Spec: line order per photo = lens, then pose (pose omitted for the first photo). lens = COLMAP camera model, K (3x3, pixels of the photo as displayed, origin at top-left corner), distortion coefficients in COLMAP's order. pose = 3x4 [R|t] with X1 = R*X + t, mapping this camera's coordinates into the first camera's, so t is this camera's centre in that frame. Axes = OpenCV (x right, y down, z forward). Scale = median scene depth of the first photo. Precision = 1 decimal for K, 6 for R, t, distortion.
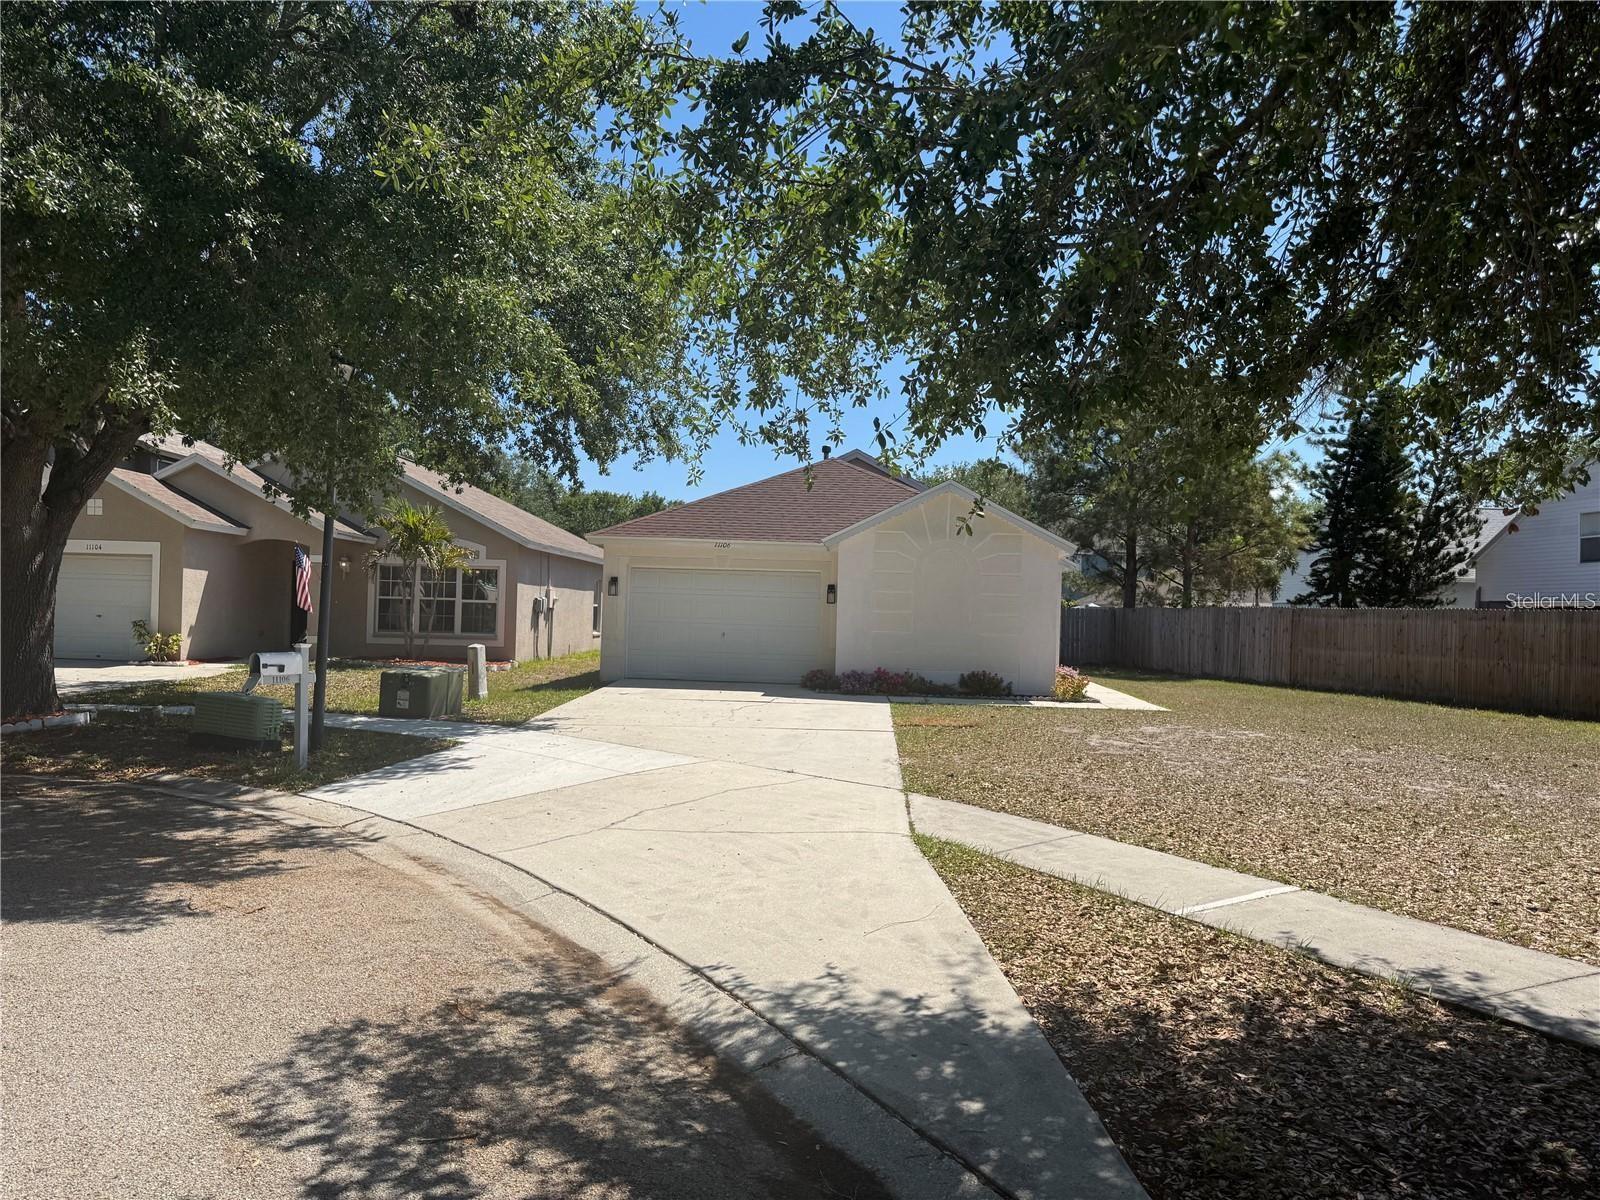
lens RADIAL K [[1112.2, 0, 800.0], [0, 1112.2, 600.0], [0, 0, 1]] dist [0.074053, -0.103839]
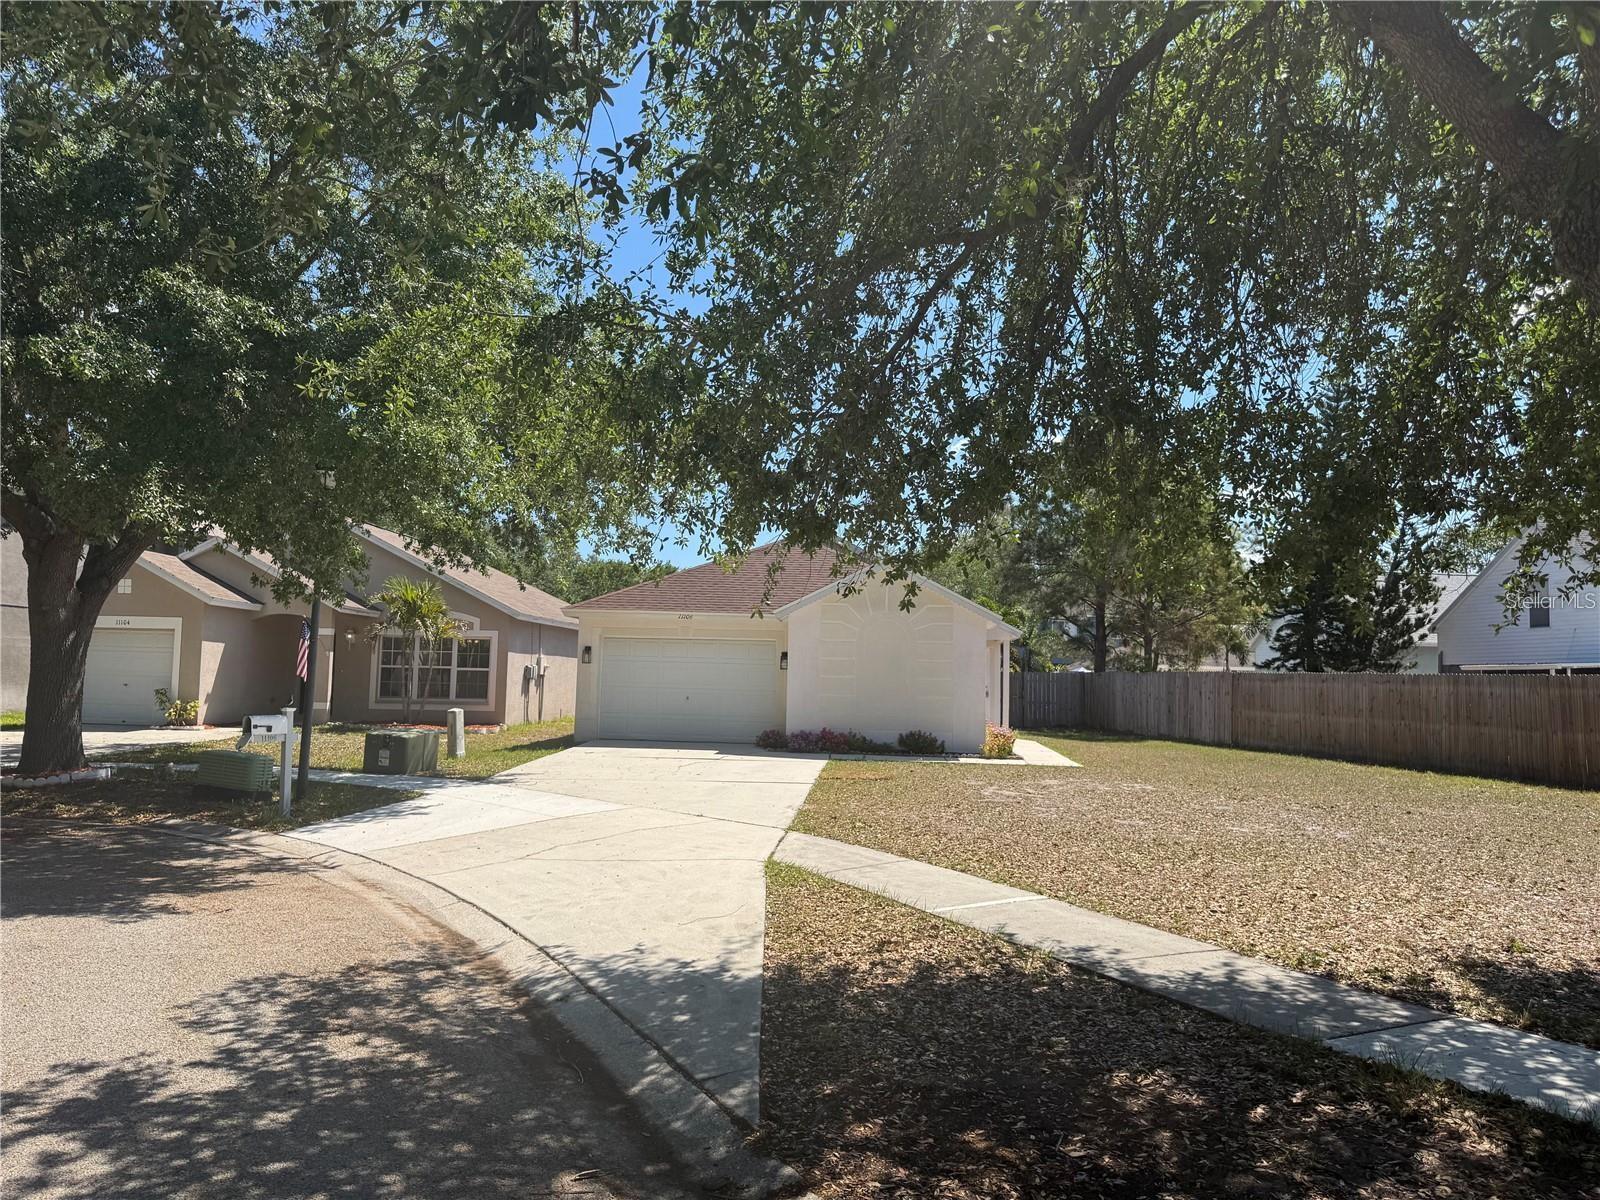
lens RADIAL K [[1112.2, 0, 800.0], [0, 1112.2, 600.0], [0, 0, 1]] dist [0.074053, -0.103839]
pose [[0.999730, -0.005839, -0.022499, 0.111299], [0.004523, 0.998300, -0.058114, -0.002958], [0.022800, 0.057997, 0.998056, -0.159416]]
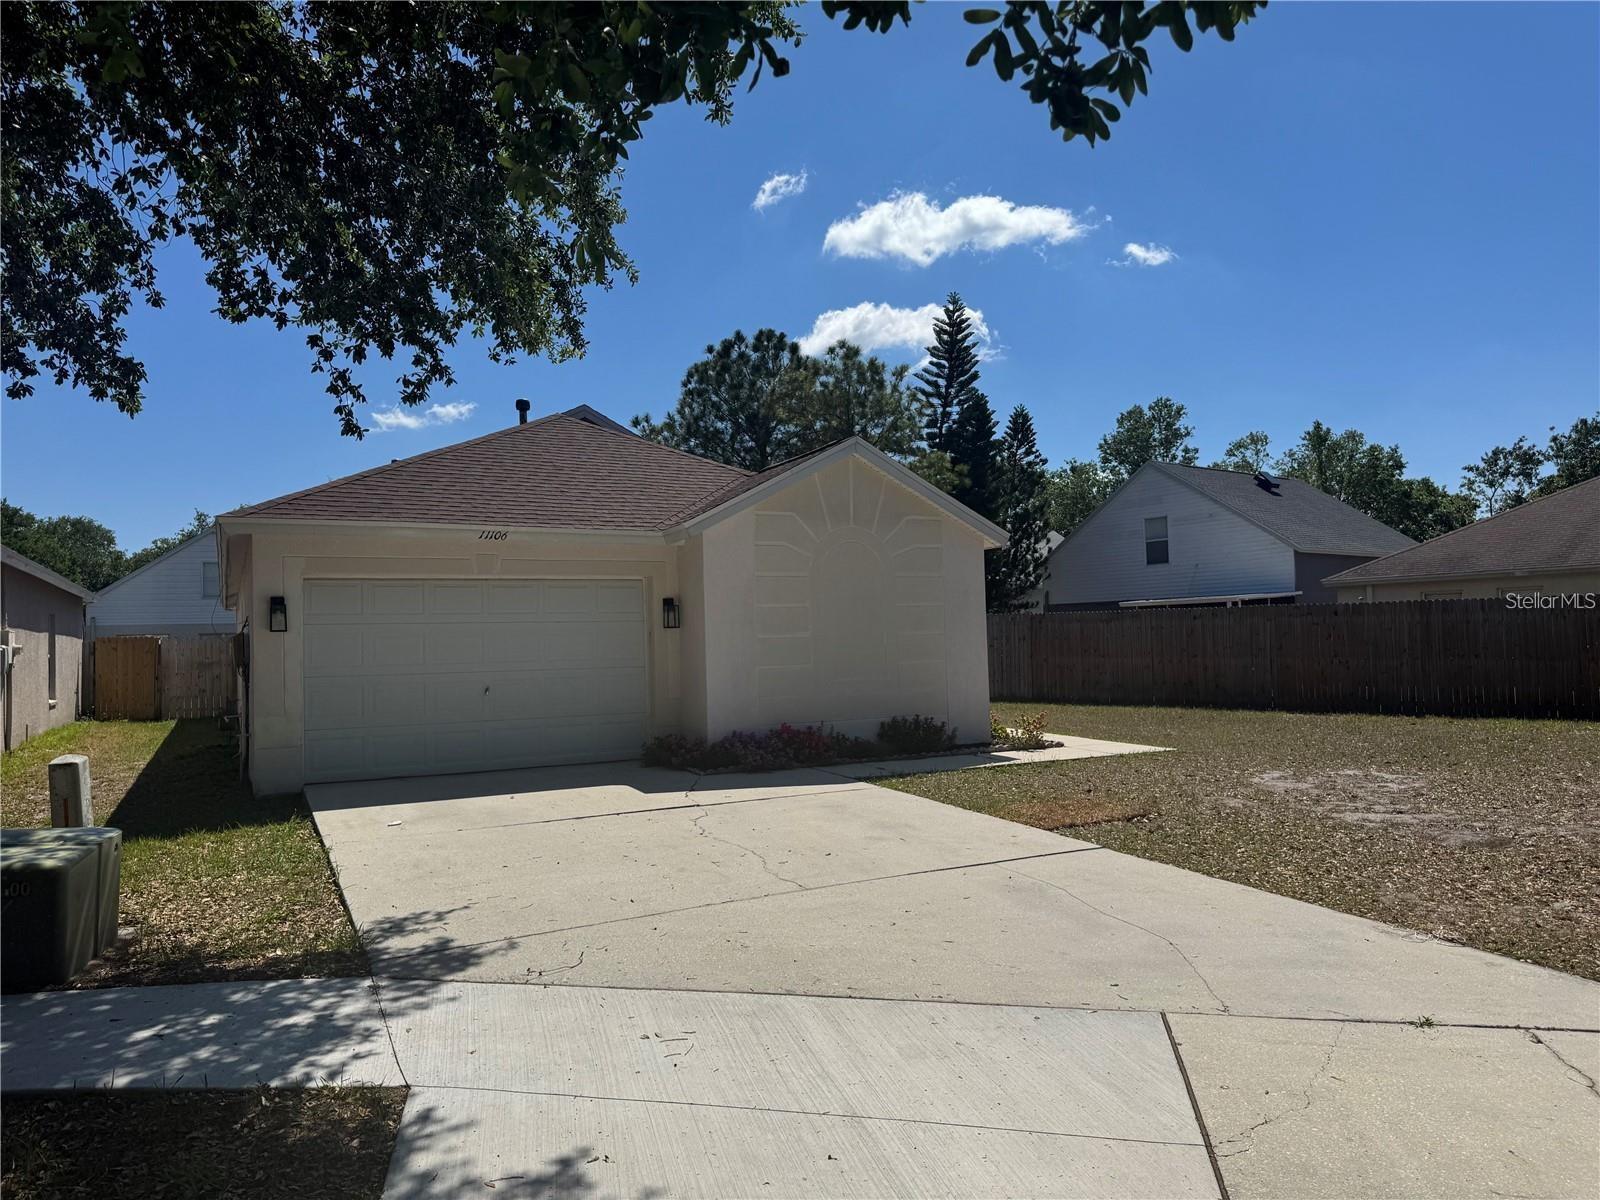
lens RADIAL K [[1112.2, 0, 800.0], [0, 1112.2, 600.0], [0, 0, 1]] dist [0.074053, -0.103839]
pose [[0.865074, -0.030966, 0.500687, -0.356783], [0.041420, 0.999094, -0.009773, -0.006008], [-0.499931, 0.029193, 0.865573, 0.669507]]
